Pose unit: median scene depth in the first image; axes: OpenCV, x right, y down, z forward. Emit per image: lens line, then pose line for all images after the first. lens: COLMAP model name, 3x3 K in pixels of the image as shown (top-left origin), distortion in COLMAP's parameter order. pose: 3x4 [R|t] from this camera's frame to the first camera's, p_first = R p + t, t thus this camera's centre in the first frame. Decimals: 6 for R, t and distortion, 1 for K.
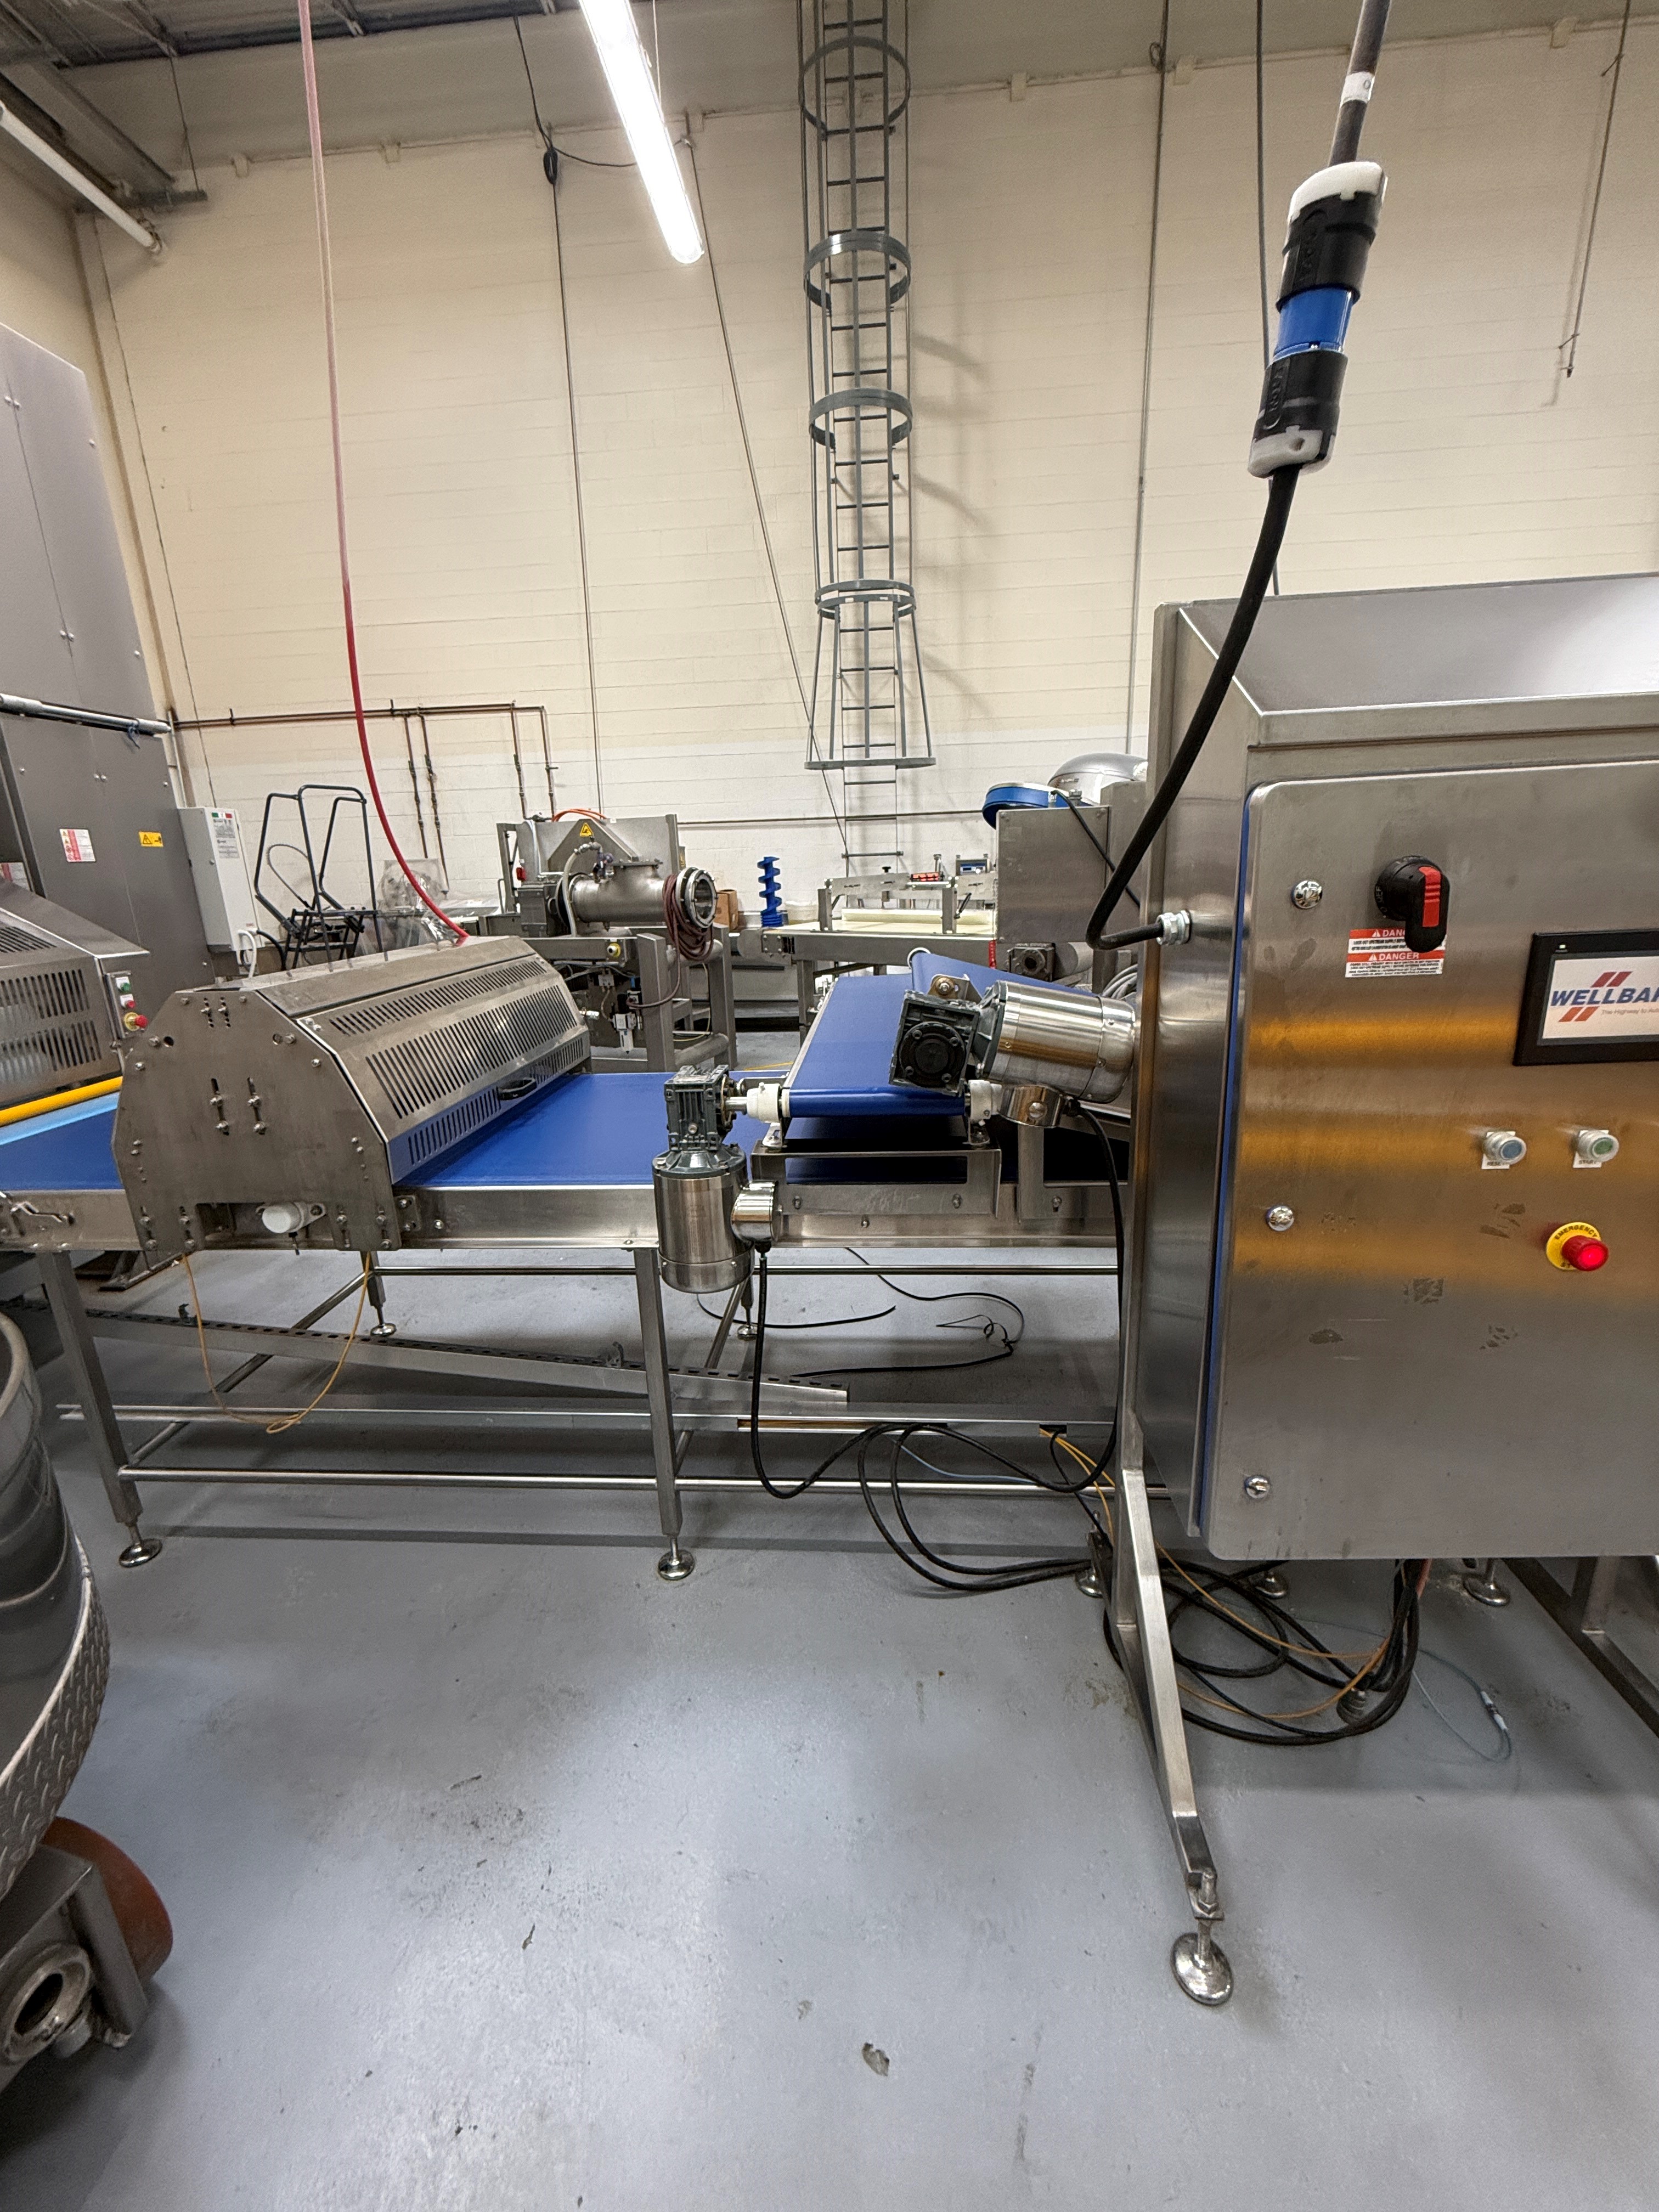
lens RADIAL K [[881.4, 0, 832.7], [0, 881.4, 1098.9], [0, 0, 1]] dist [-0.000115, 0.000161]
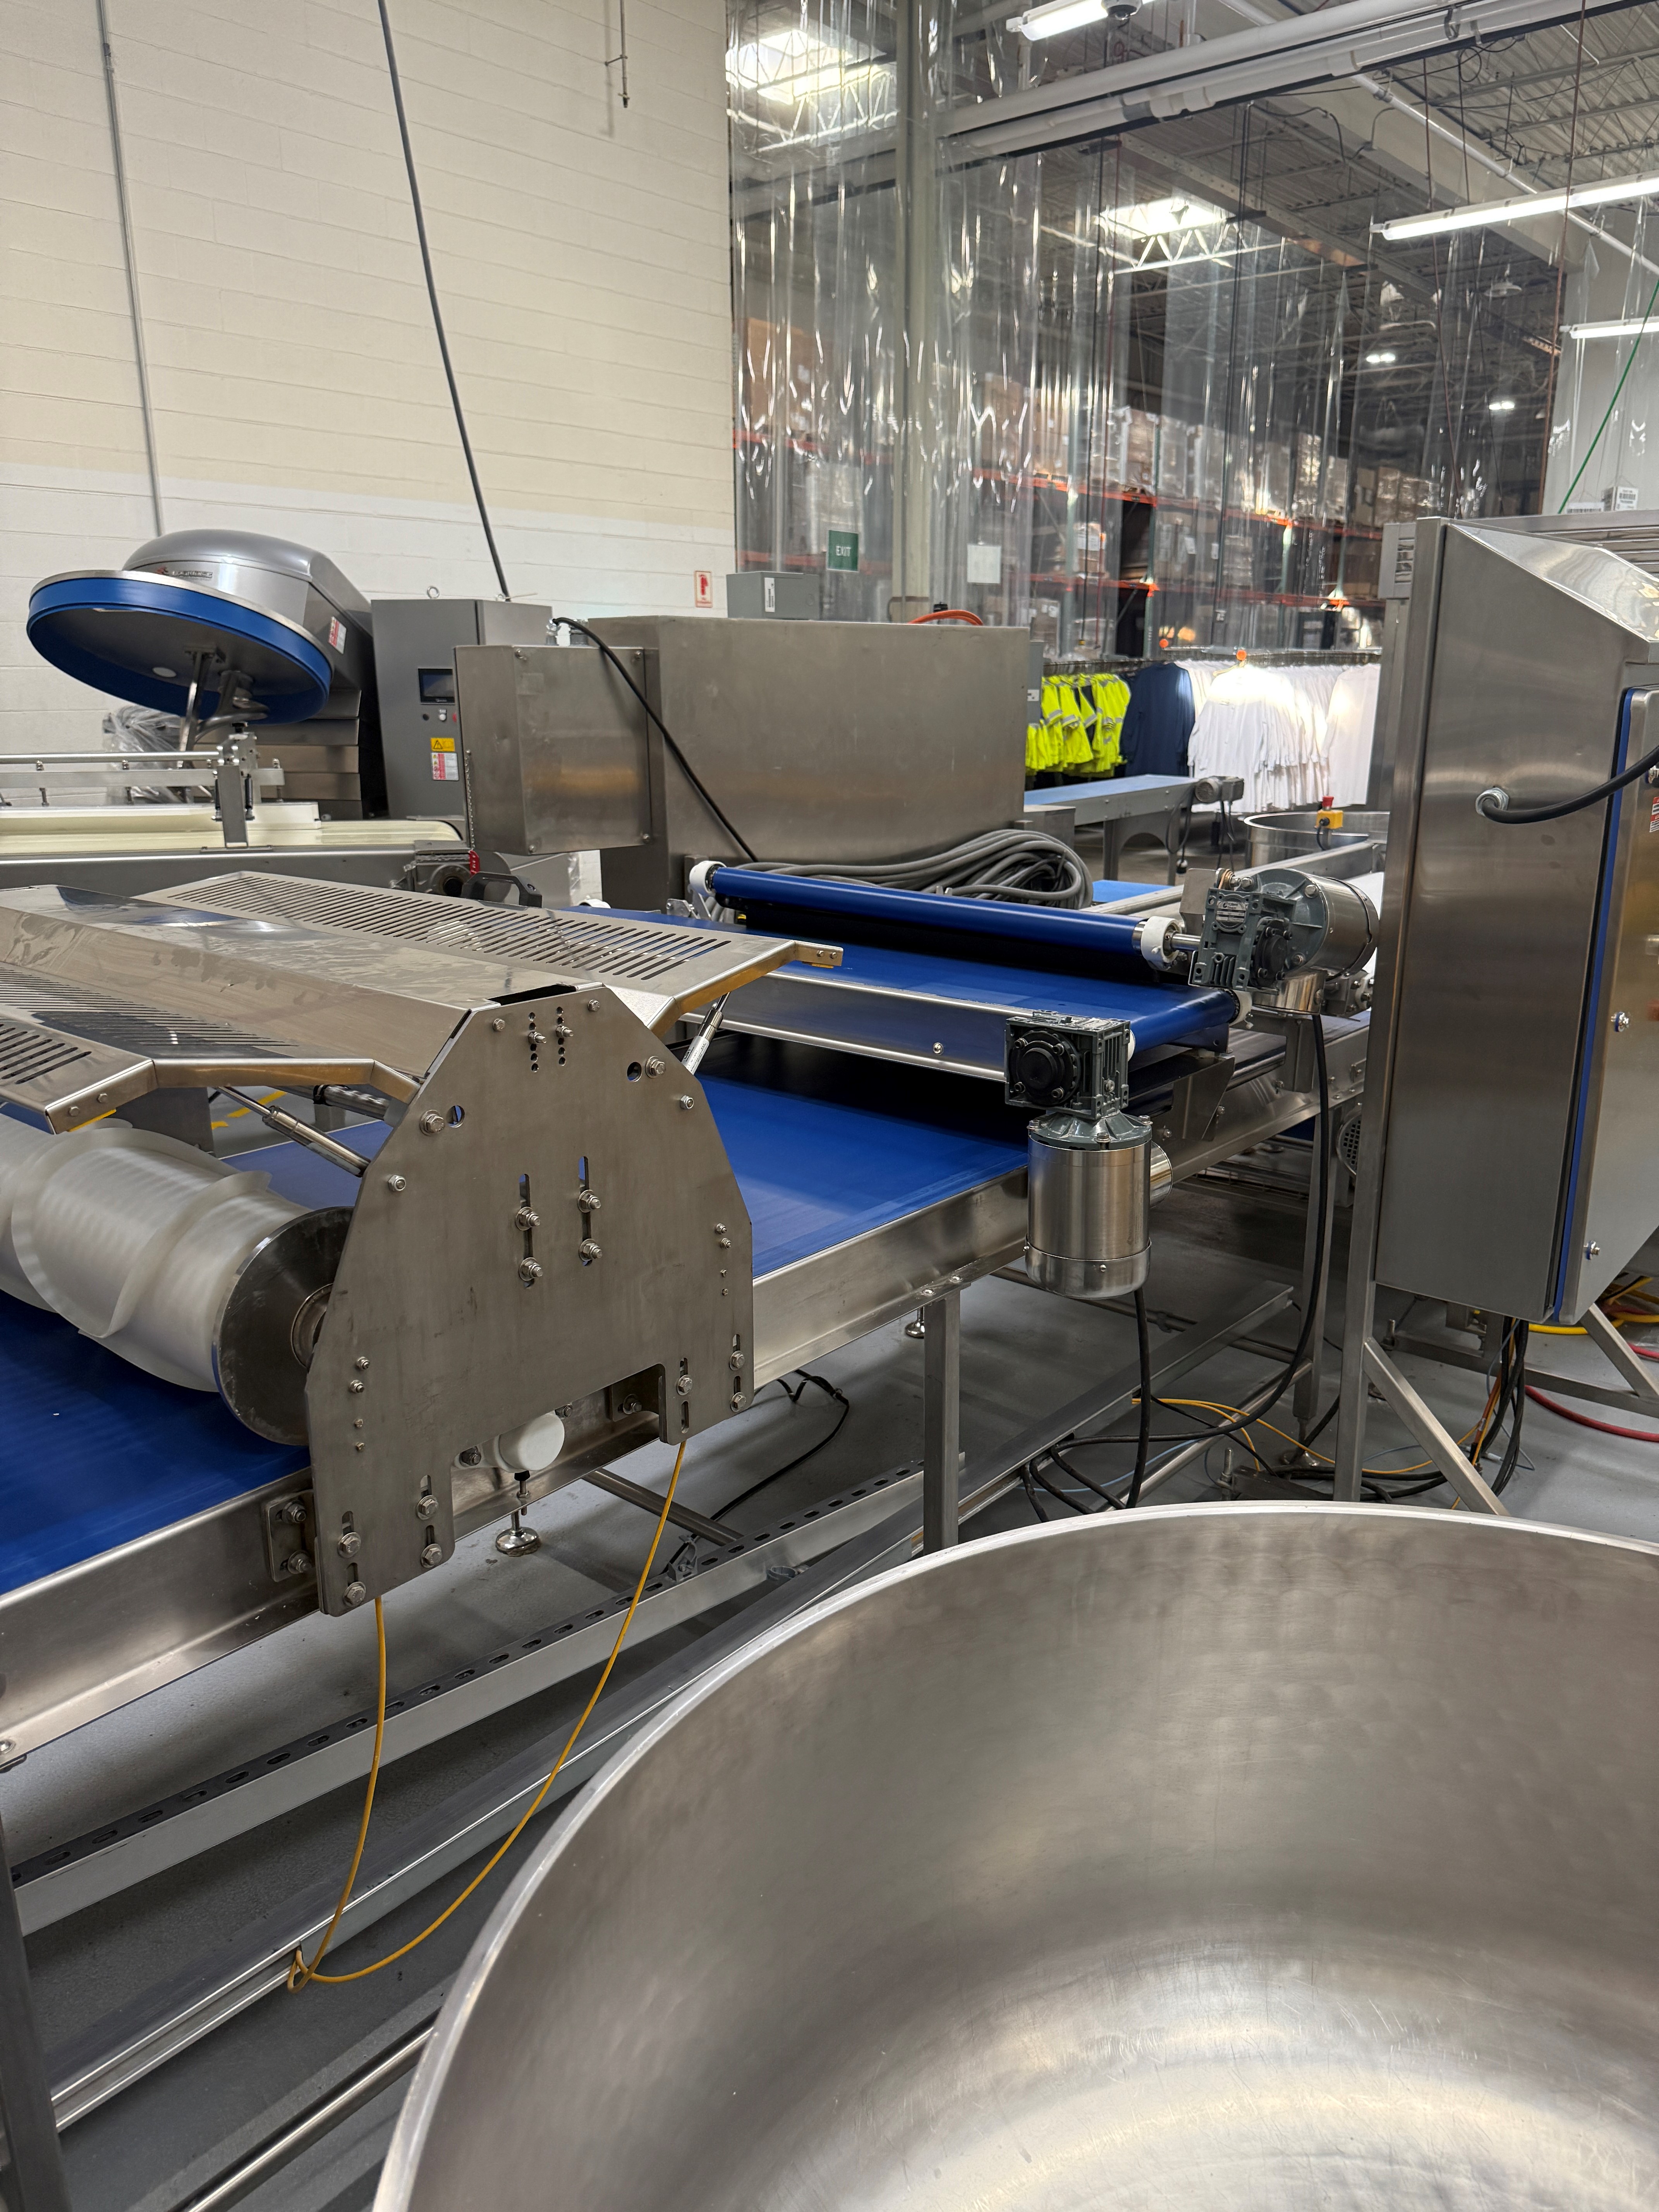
lens RADIAL K [[1563.4, 0, 841.7], [0, 1563.4, 1105.1], [0, 0, 1]] dist [0.035714, -0.040475]
pose [[0.592798, -0.182456, 0.784411, -0.471571], [0.193732, 0.977704, 0.081009, -0.036531], [-0.781702, 0.103944, 0.614929, 0.112629]]
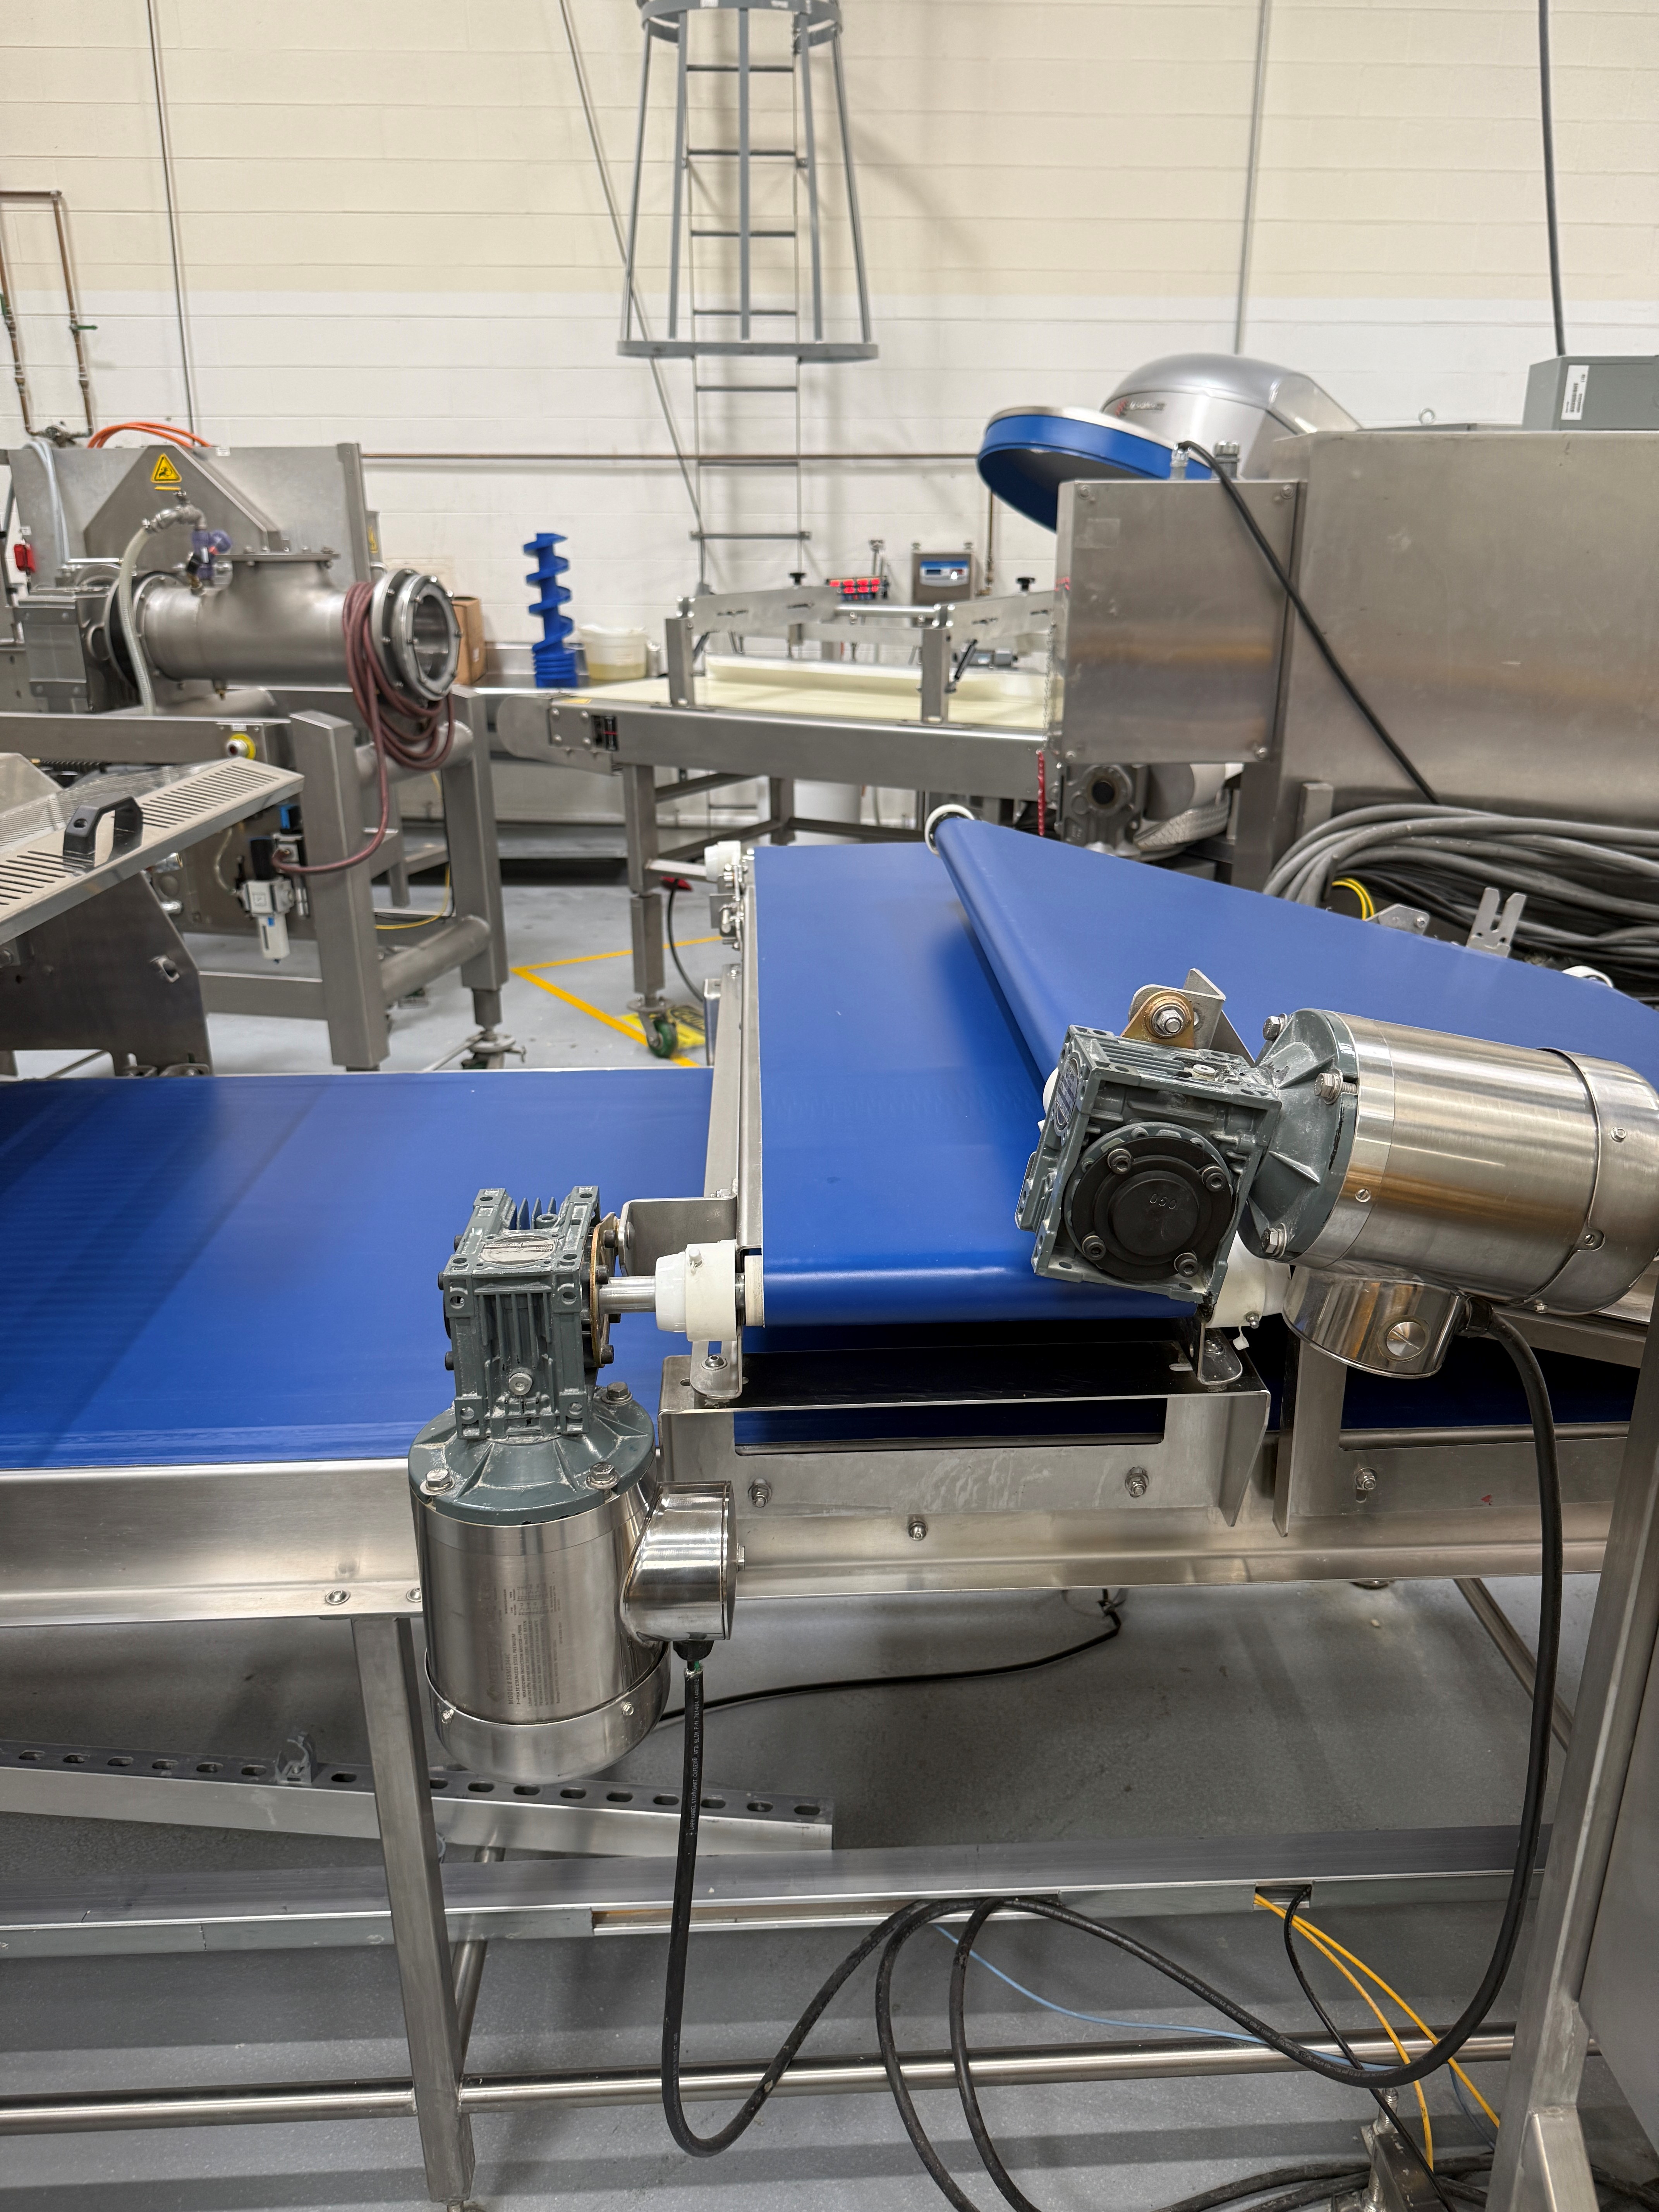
lens RADIAL K [[1574.9, 0, 843.3], [0, 1574.9, 1108.7], [0, 0, 1]] dist [0.040418, -0.066151]
pose [[0.992225, -0.010563, 0.124008, -0.034637], [-0.000443, 0.996086, 0.088391, -0.049018], [-0.124456, -0.087759, 0.988337, 0.104911]]
